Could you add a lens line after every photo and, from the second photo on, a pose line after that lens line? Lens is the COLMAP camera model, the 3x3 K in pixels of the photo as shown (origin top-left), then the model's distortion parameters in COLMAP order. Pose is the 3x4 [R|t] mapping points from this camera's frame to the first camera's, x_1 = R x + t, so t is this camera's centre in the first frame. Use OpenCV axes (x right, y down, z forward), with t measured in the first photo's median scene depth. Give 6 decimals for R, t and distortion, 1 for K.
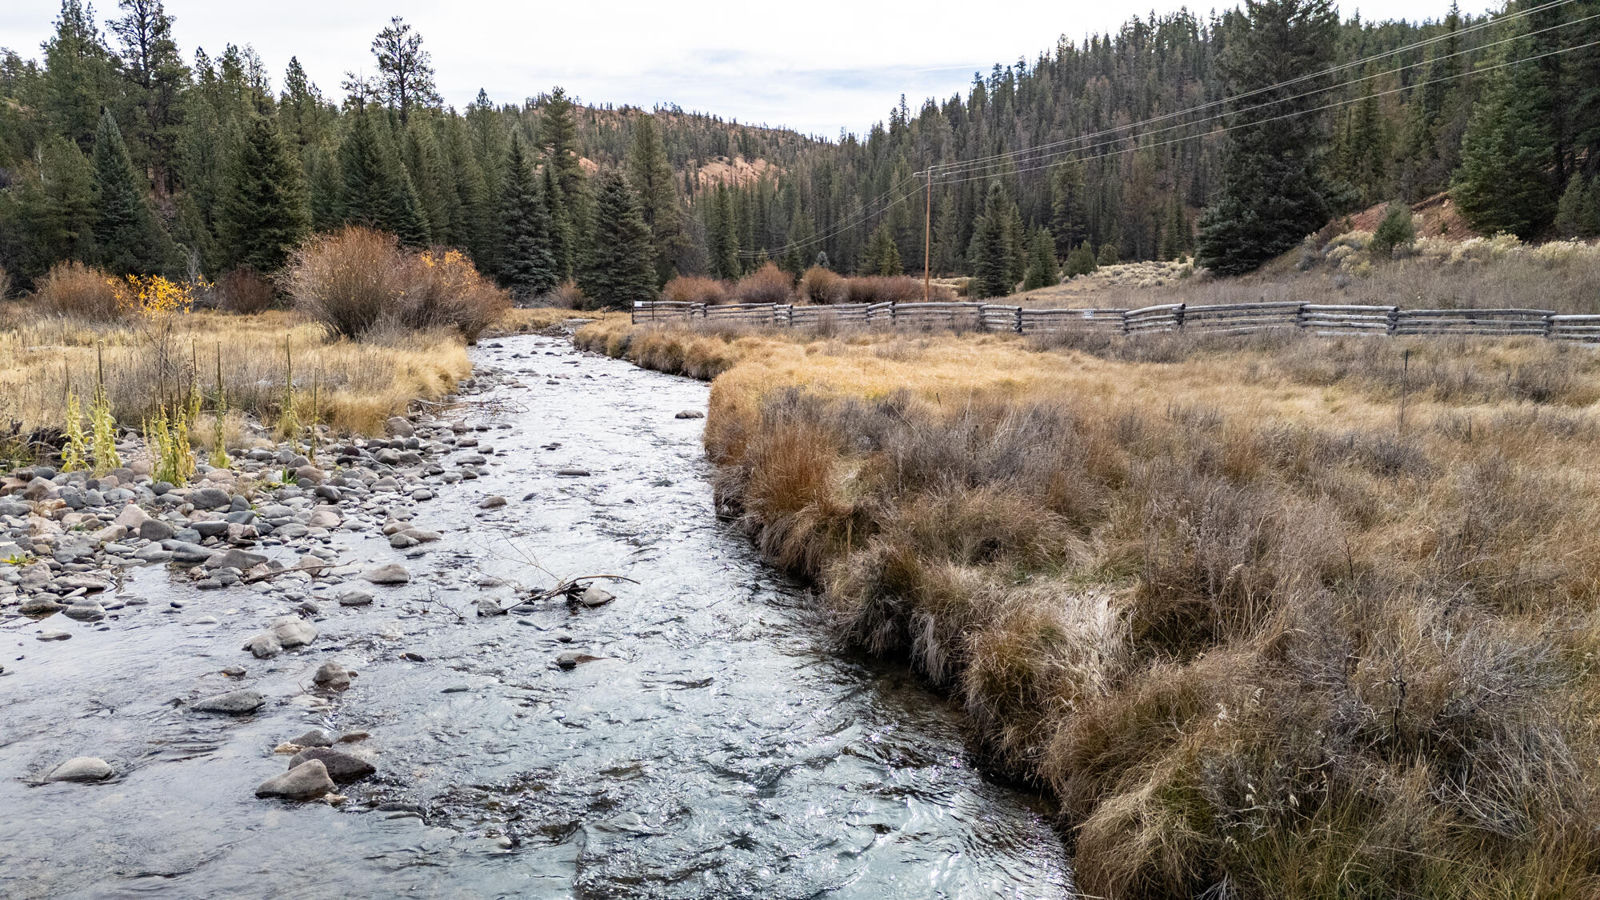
lens RADIAL K [[1173.5, 0, 806.4], [0, 1173.5, 449.3], [0, 0, 1]] dist [0.083129, -0.077038]
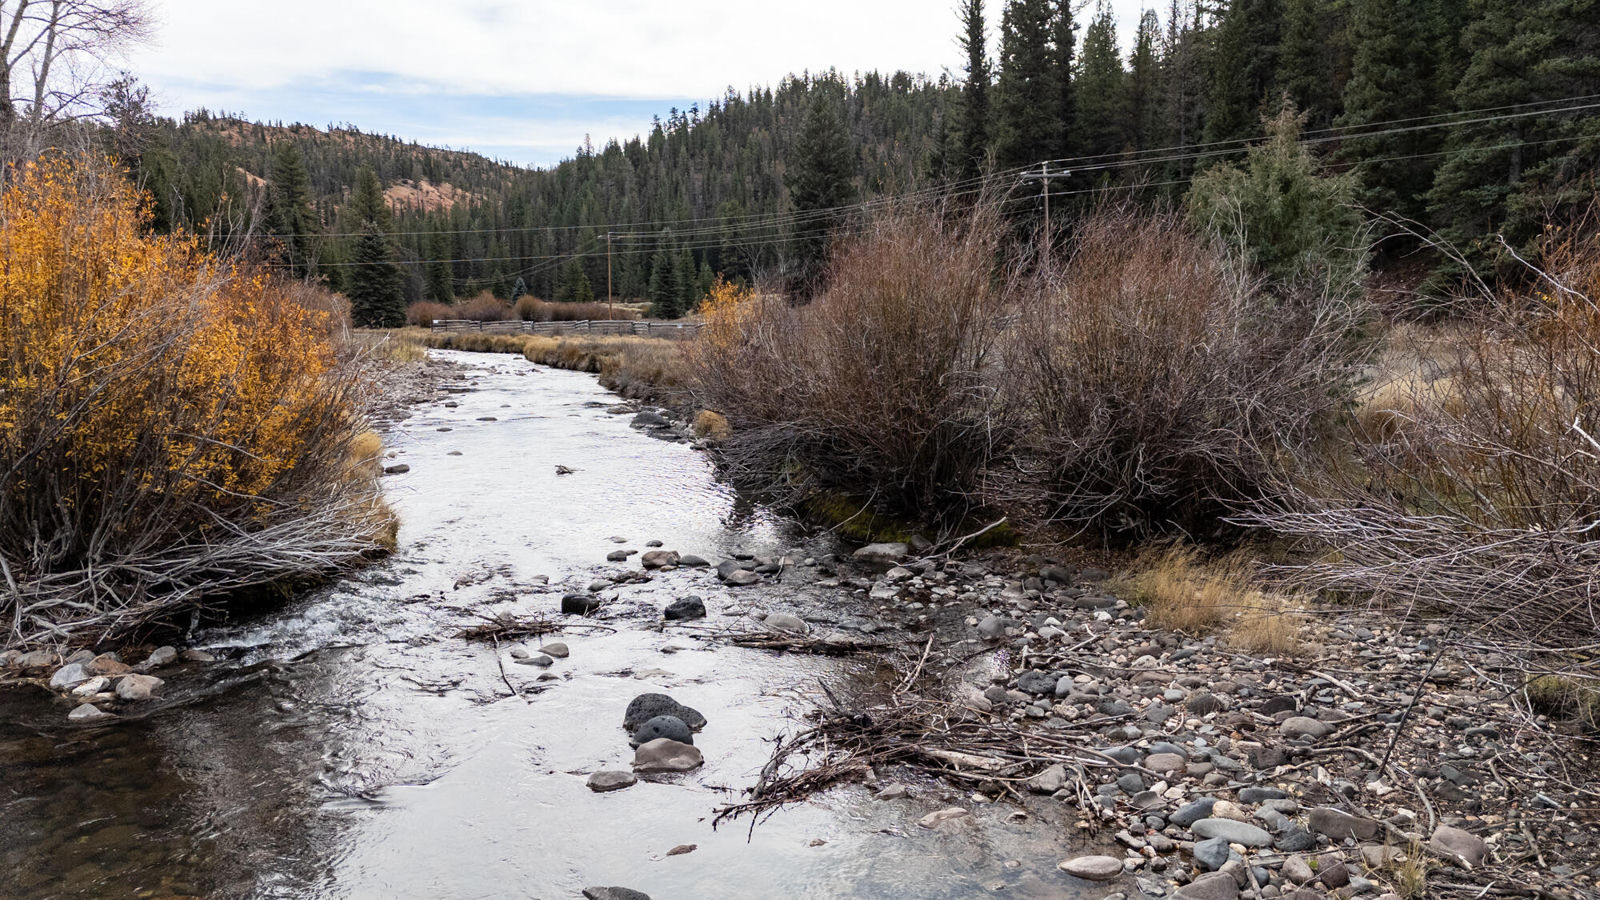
lens RADIAL K [[1173.5, 0, 807.5], [0, 1173.5, 450.2], [0, 0, 1]] dist [0.083129, -0.077038]
pose [[0.966763, -0.030325, 0.253871, -0.012059], [0.034944, 0.999295, -0.013703, 0.020086], [-0.253276, 0.022119, 0.967141, -0.151678]]
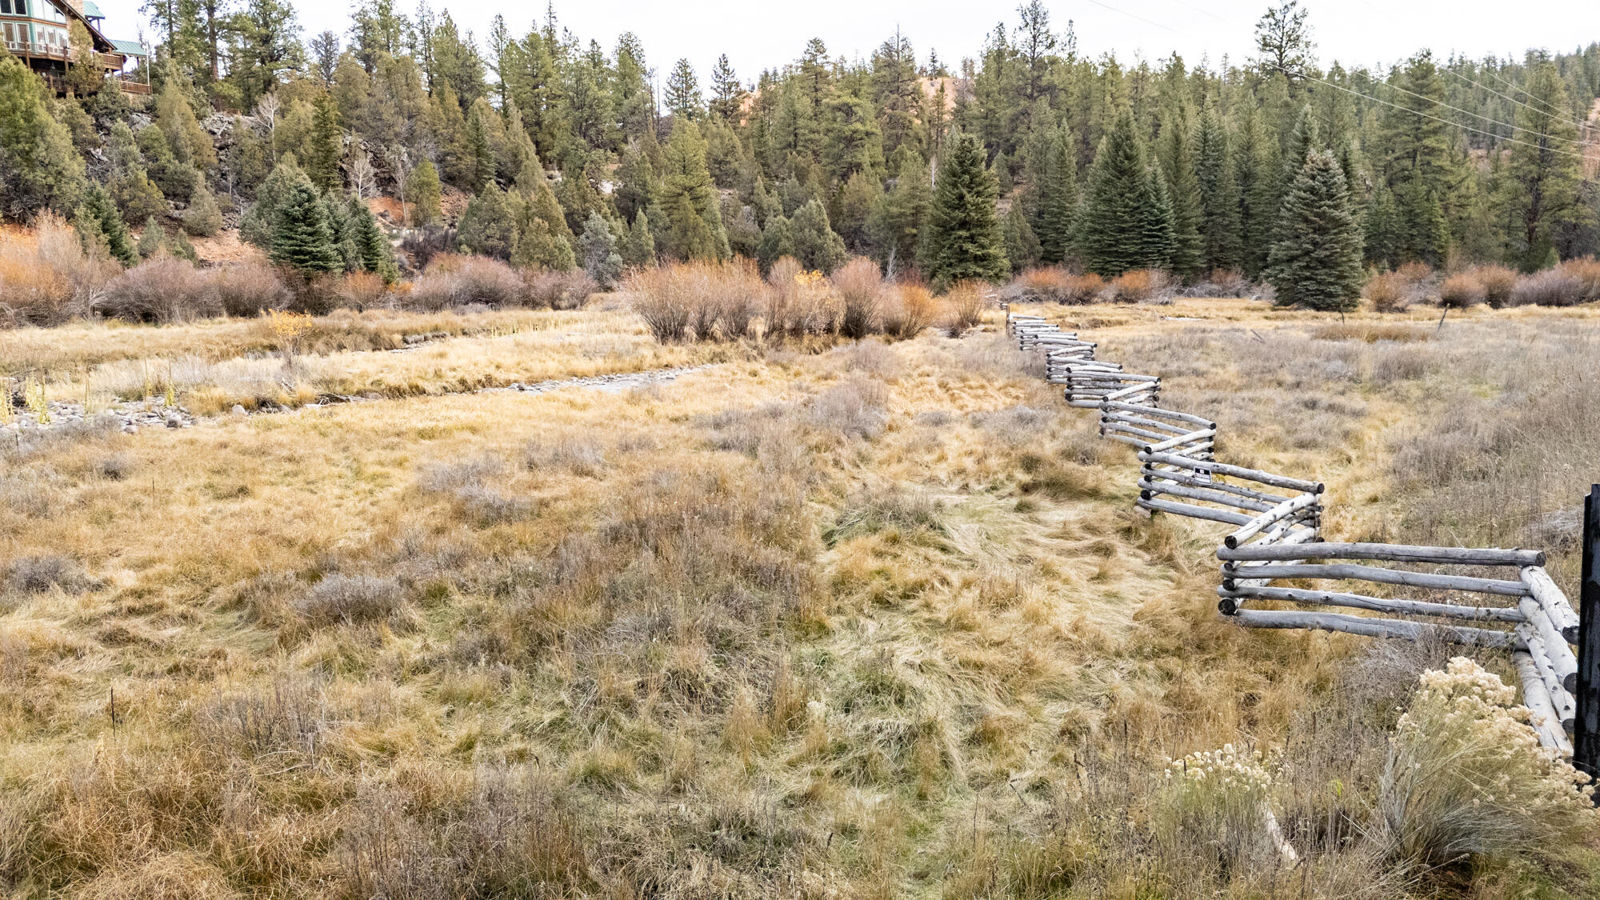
lens RADIAL K [[1173.5, 0, 807.1], [0, 1173.5, 443.8], [0, 0, 1]] dist [0.083129, -0.077038]
pose [[0.671319, 0.128286, -0.729982, 0.098554], [-0.111270, 0.991189, 0.071863, -0.012888], [0.732769, 0.032982, 0.679678, 0.030528]]
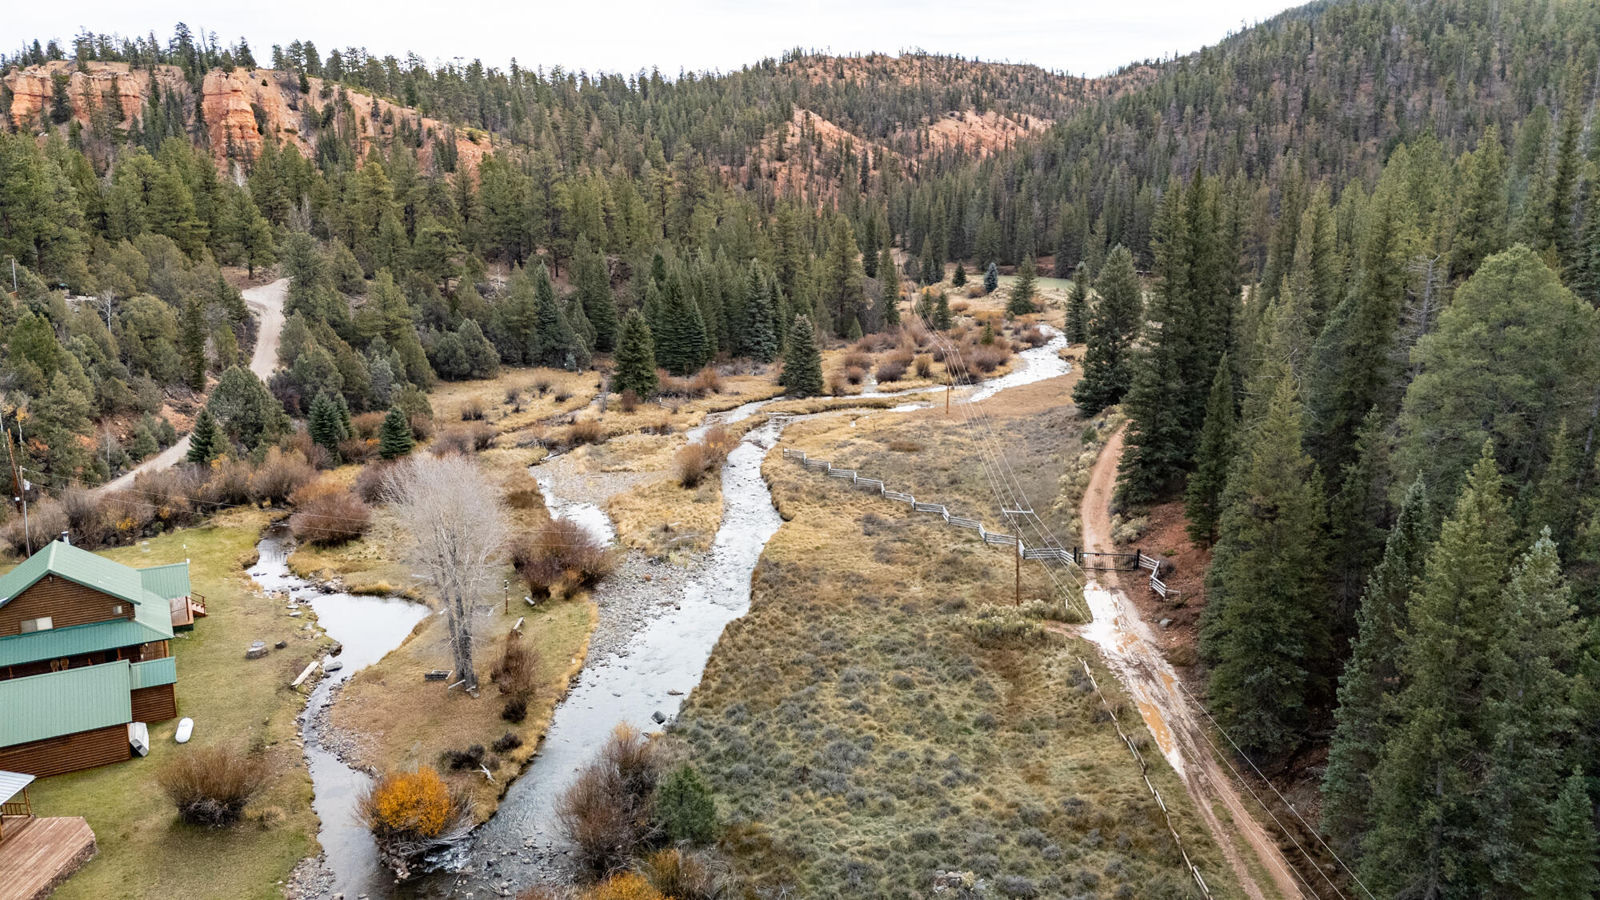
lens RADIAL K [[1173.5, 0, 808.6], [0, 1173.5, 458.4], [0, 0, 1]] dist [0.083129, -0.077038]
pose [[0.978212, 0.057372, -0.199525, 0.082711], [-0.039134, 0.994786, 0.094179, -0.067997], [0.203887, -0.084319, 0.975356, -0.296482]]
